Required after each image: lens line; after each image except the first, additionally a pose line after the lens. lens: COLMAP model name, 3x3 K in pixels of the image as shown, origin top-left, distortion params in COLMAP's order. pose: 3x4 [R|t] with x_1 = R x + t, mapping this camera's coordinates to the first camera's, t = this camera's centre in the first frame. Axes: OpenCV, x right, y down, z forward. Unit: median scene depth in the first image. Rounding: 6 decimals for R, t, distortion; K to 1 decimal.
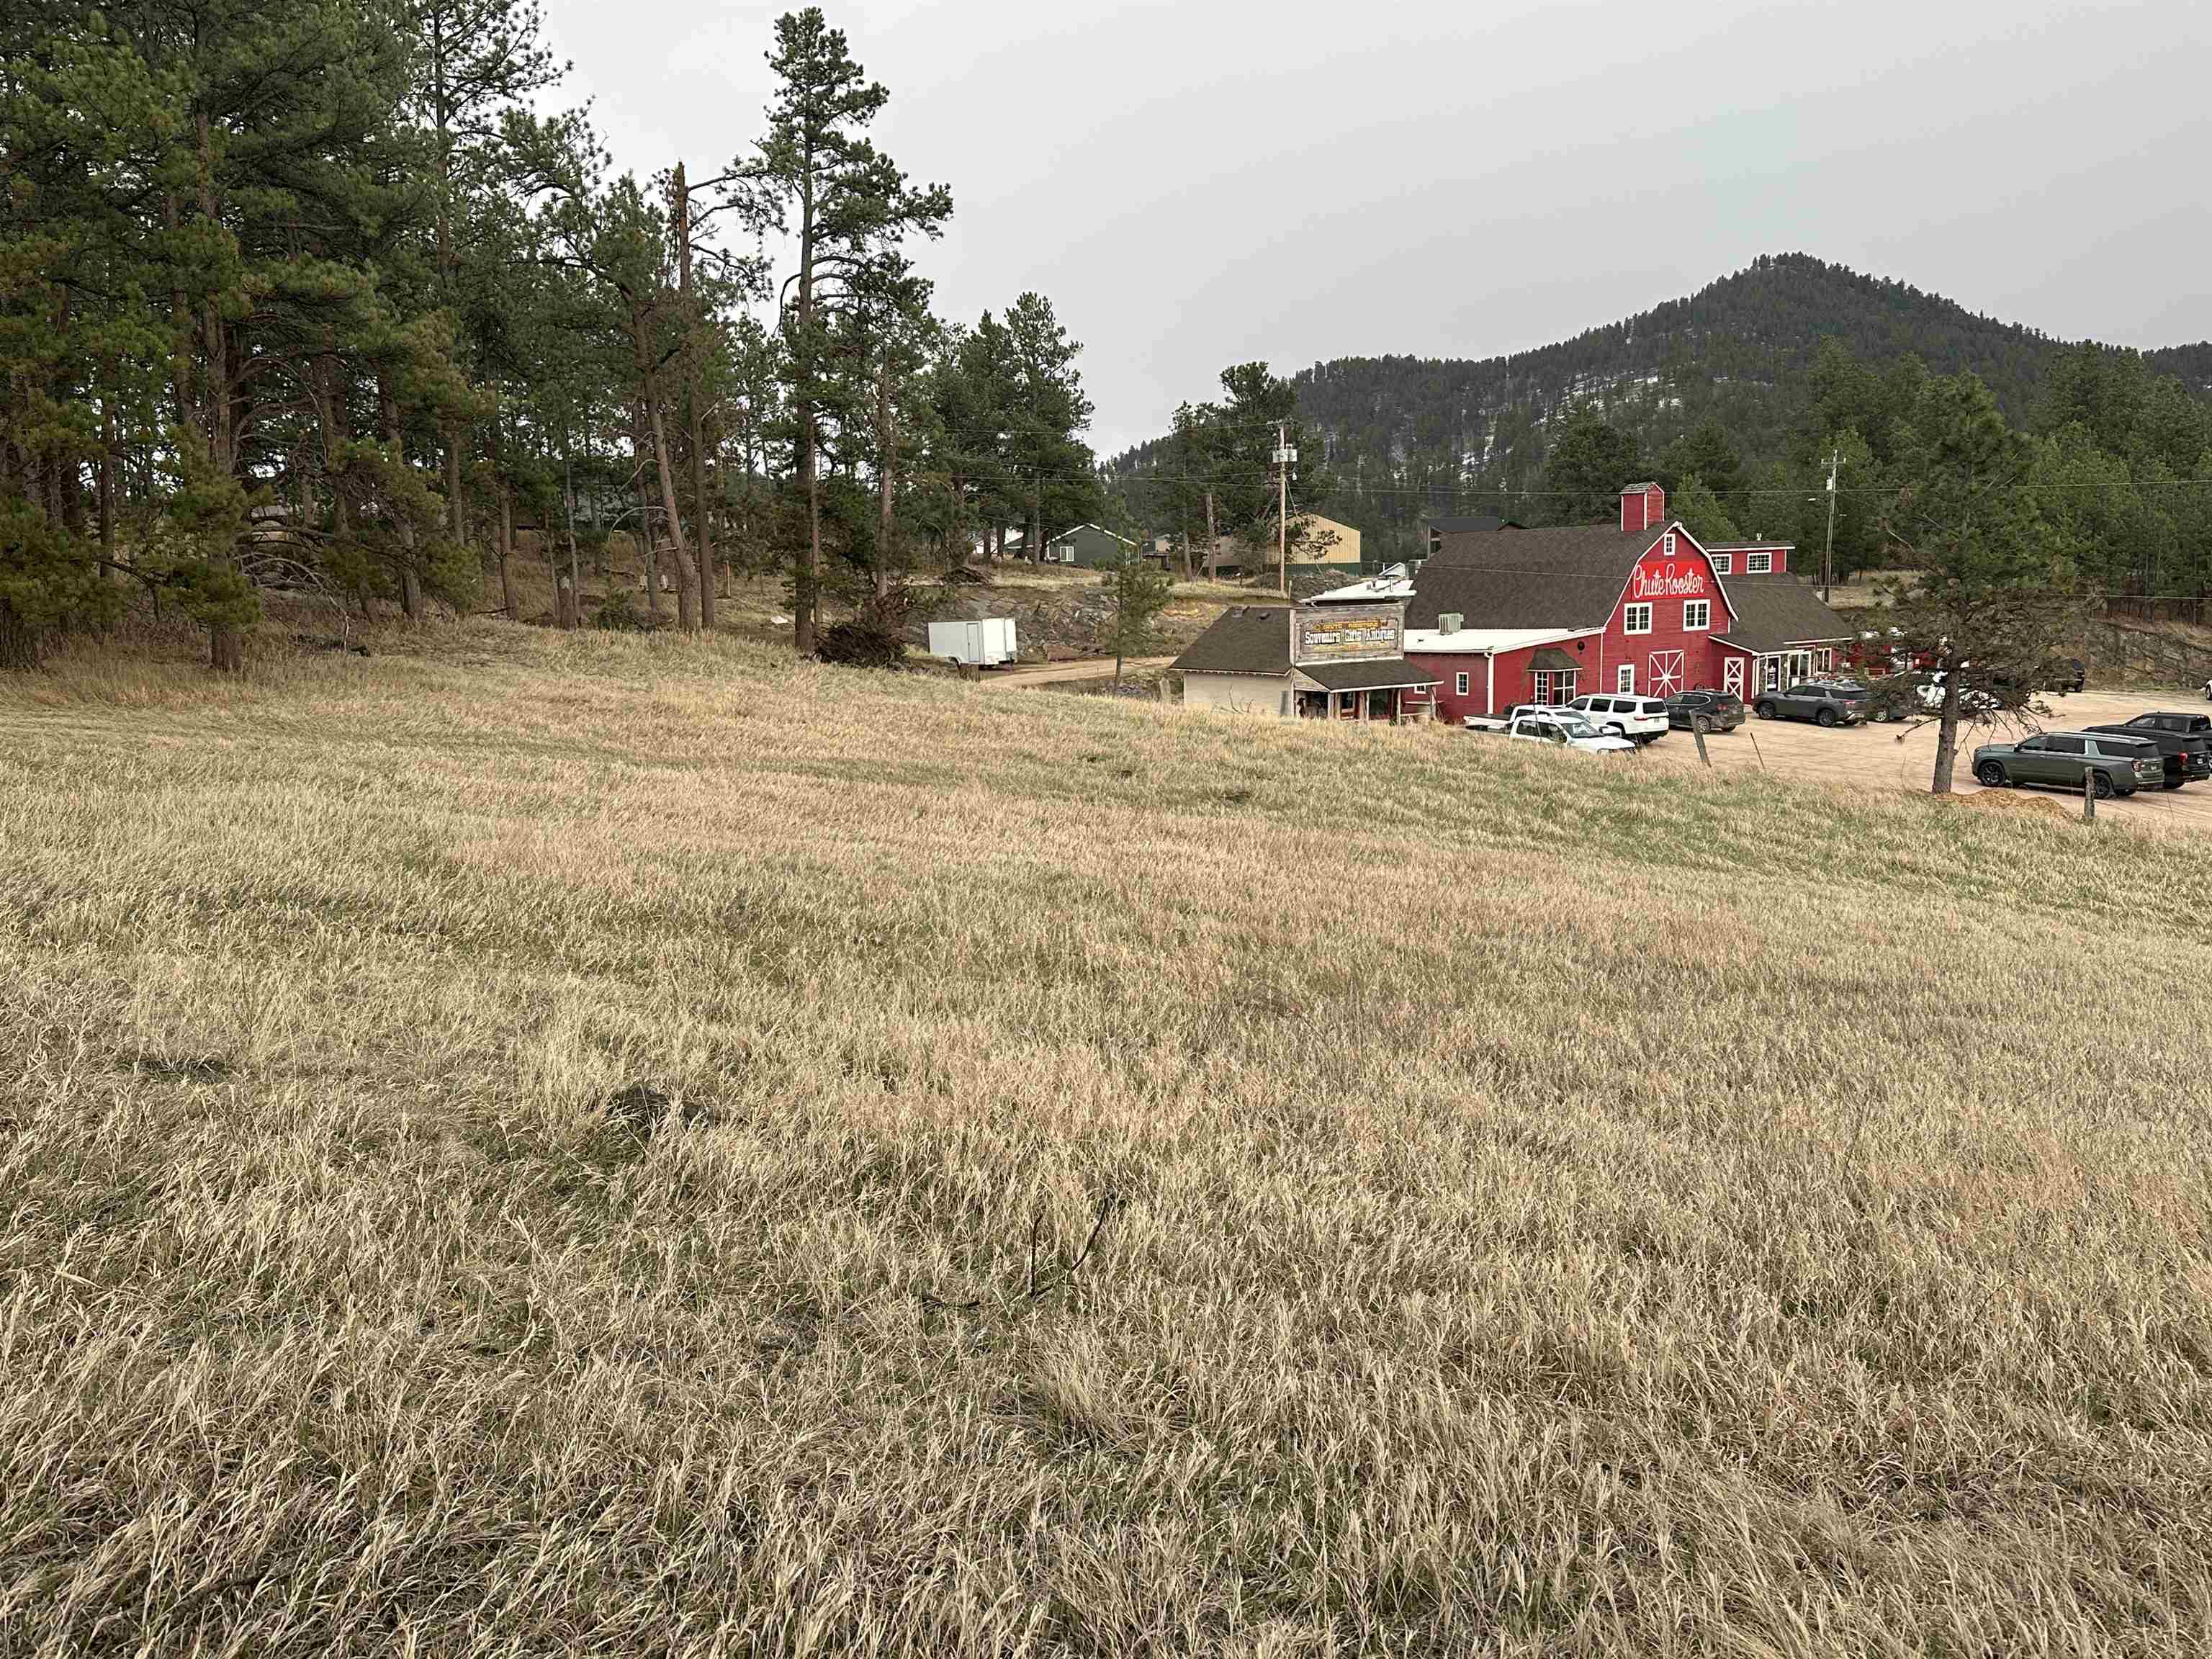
lens RADIAL K [[1838.4, 0, 1105.6], [0, 1838.4, 826.5], [0, 0, 1]] dist [0.040432, -0.003089]
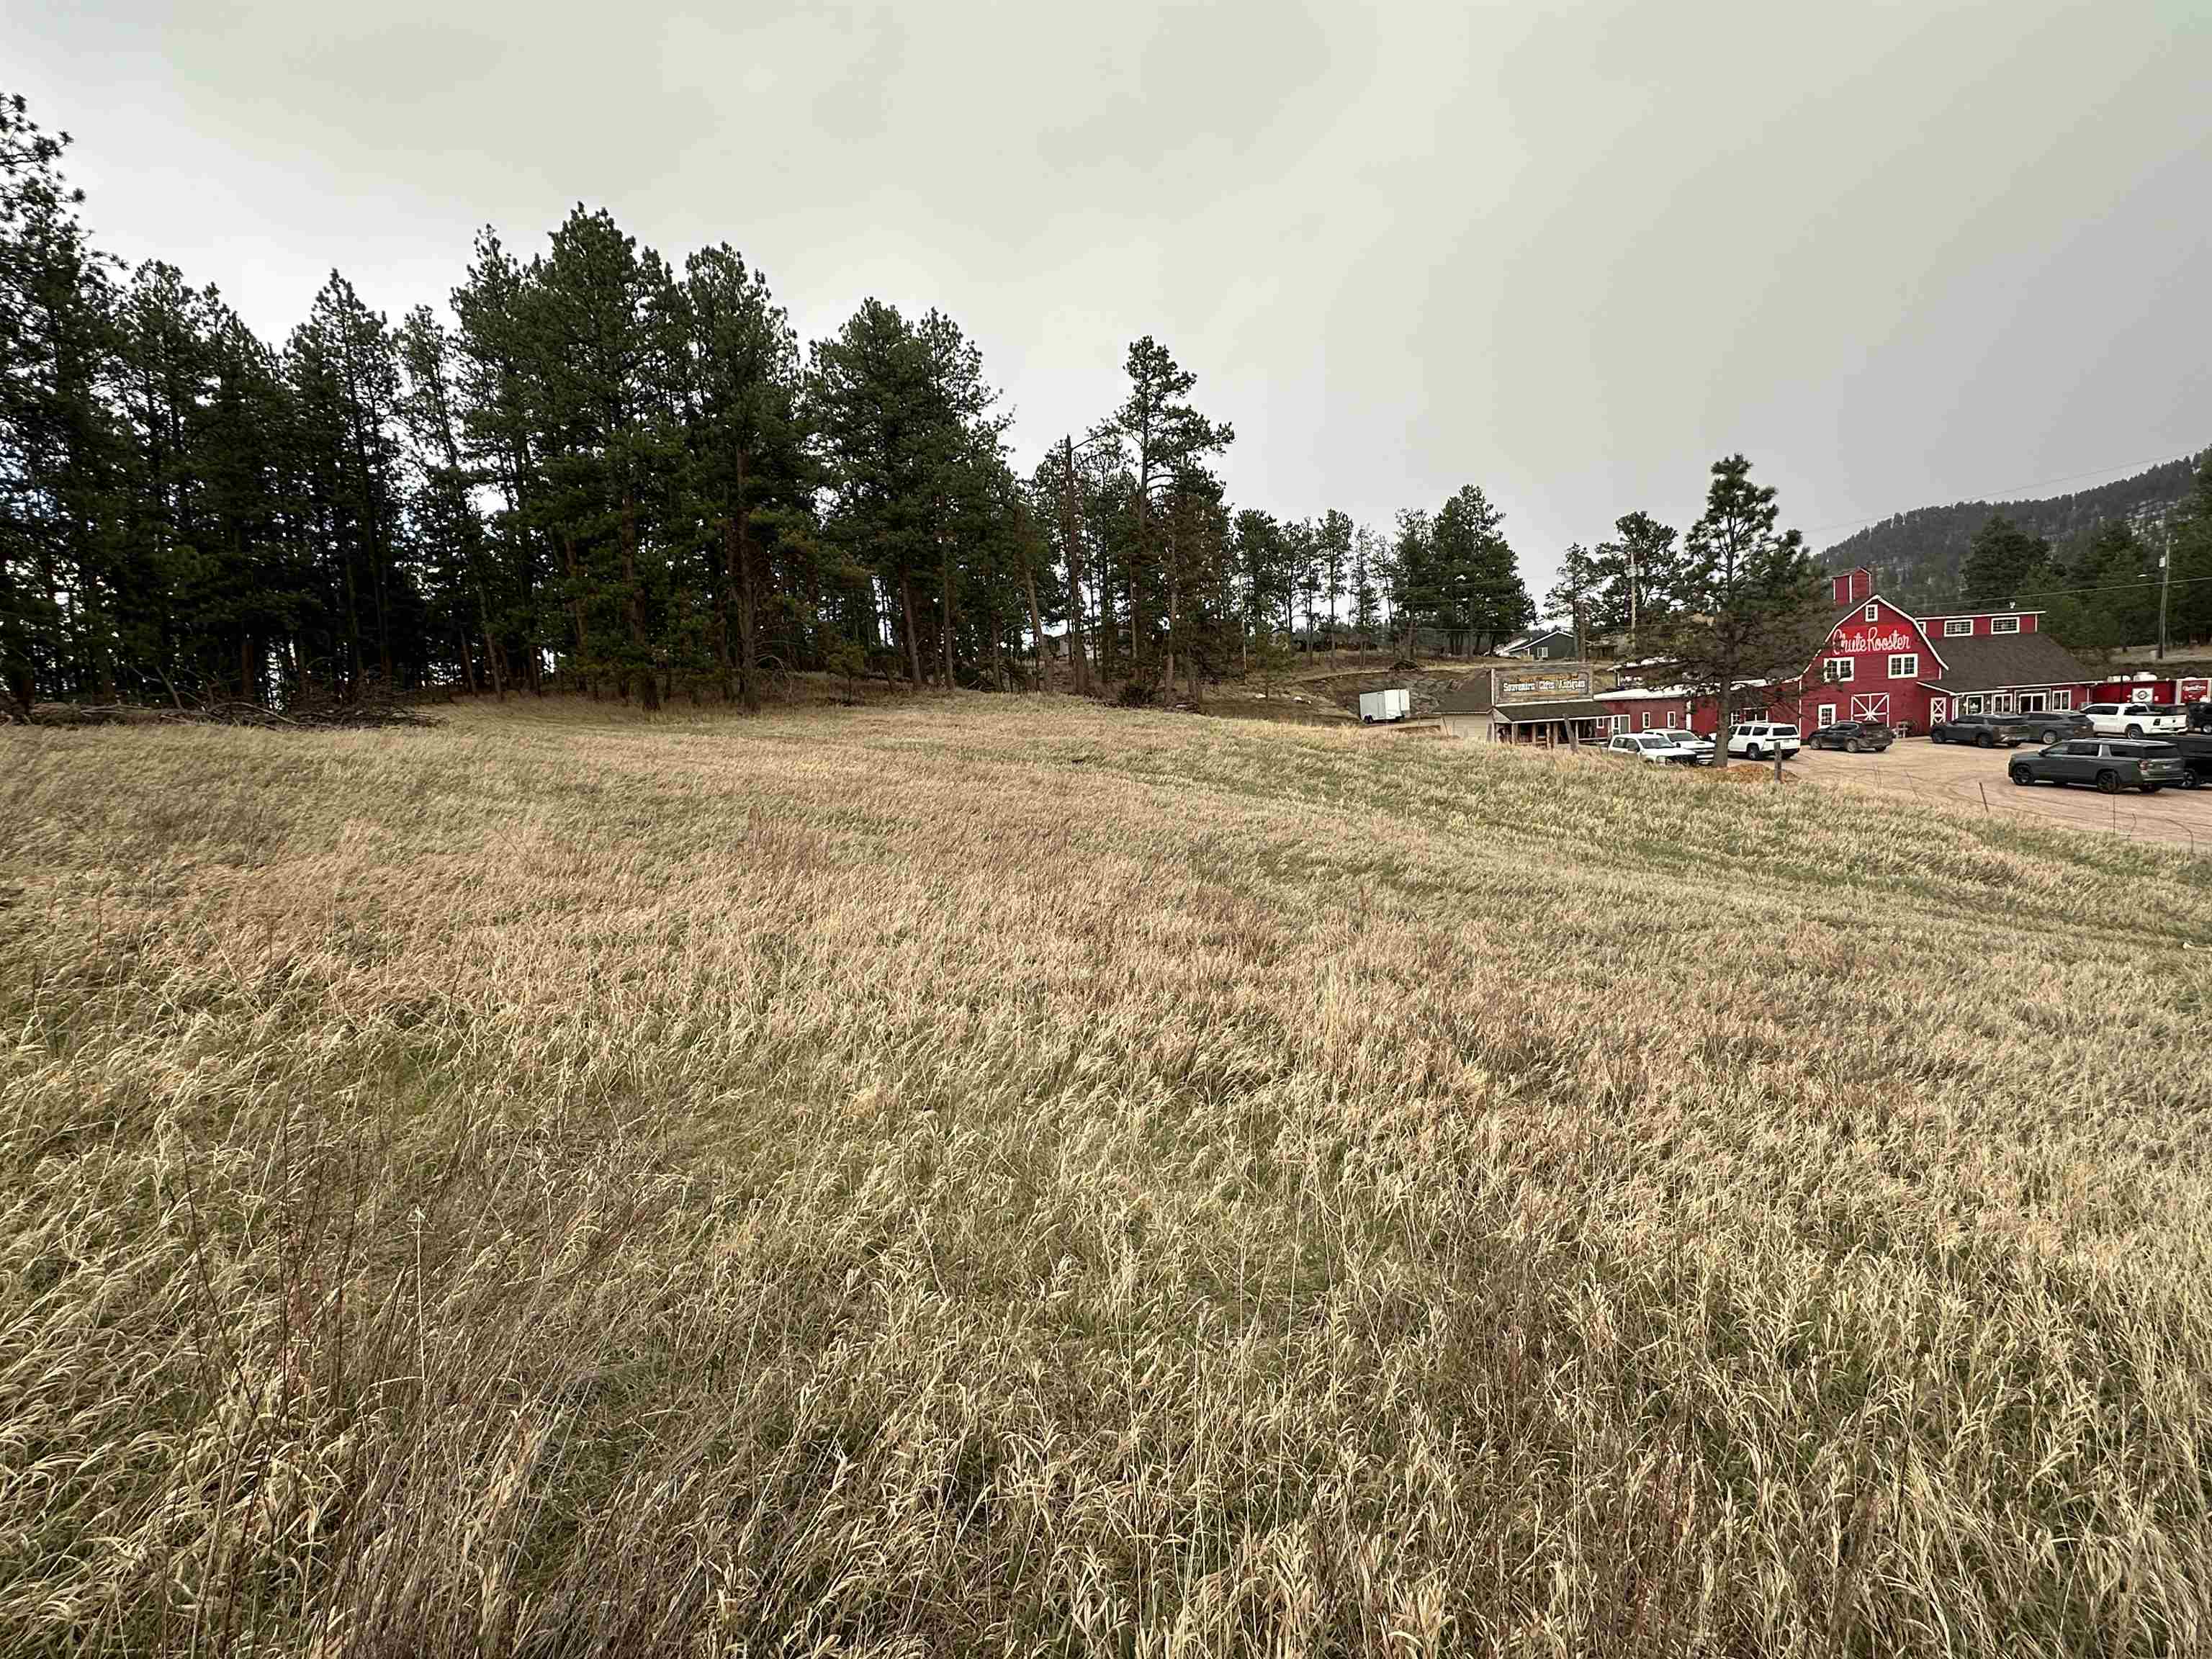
lens RADIAL K [[1112.5, 0, 1104.7], [0, 1112.5, 830.0], [0, 0, 1]] dist [-0.003720, -0.000643]
pose [[0.871670, 0.024780, -0.489466, 0.235853], [-0.029762, 0.999554, -0.002397, 0.021505], [0.489189, 0.016657, 0.872019, 0.048737]]
